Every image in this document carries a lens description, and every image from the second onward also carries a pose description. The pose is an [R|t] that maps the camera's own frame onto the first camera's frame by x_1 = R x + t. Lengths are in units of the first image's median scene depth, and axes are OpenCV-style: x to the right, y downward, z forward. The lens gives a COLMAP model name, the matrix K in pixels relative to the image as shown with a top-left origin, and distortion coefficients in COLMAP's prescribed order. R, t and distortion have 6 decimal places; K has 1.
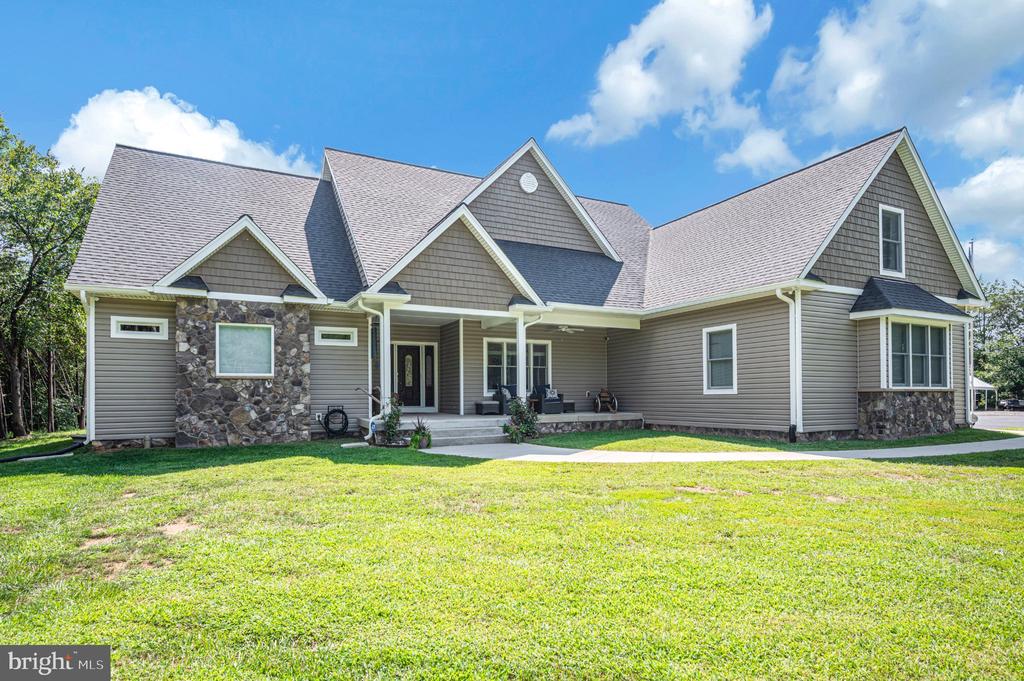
lens RADIAL K [[553.8, 0, 511.7], [0, 553.8, 394.9], [0, 0, 1]] dist [0.002921, 0.000397]
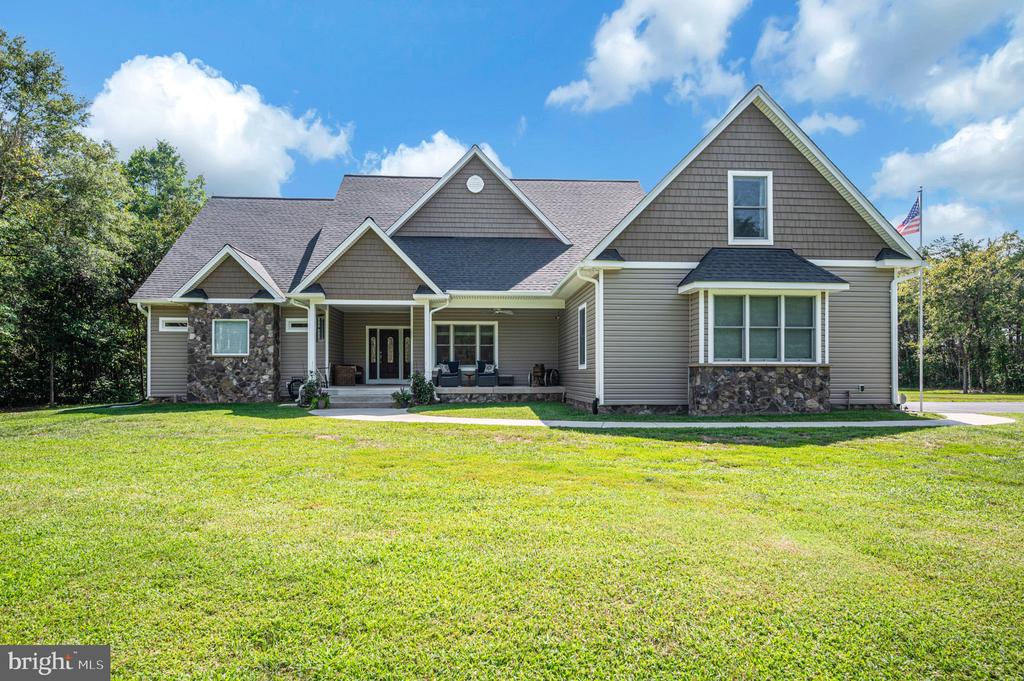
lens RADIAL K [[564.6, 0, 509.7], [0, 564.6, 373.1], [0, 0, 1]] dist [-0.002804, -0.000460]
pose [[0.913800, 0.005803, -0.406123, 0.754987], [-0.005211, 0.999983, 0.002563, 0.004699], [0.406131, -0.000226, 0.913815, -0.046859]]
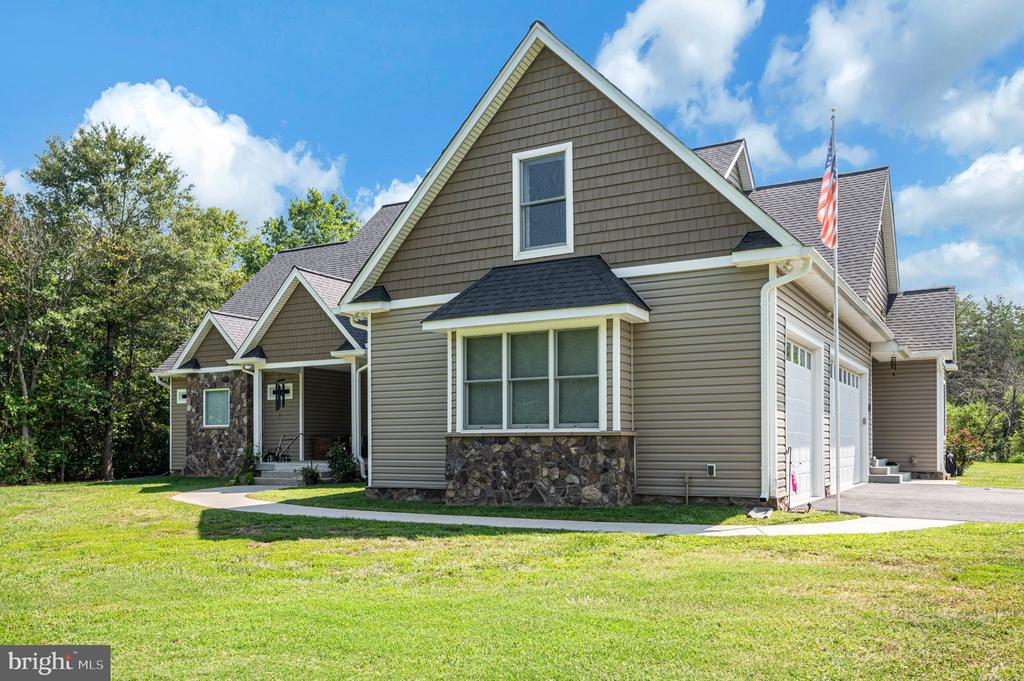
lens RADIAL K [[826.9, 0, 513.0], [0, 826.9, 438.3], [0, 0, 1]] dist [0.000882, 0.000609]
pose [[0.544775, -0.001066, -0.838582, 1.577065], [0.003179, 0.999995, 0.000793, -0.004886], [0.838577, -0.003098, 0.544775, 0.483549]]
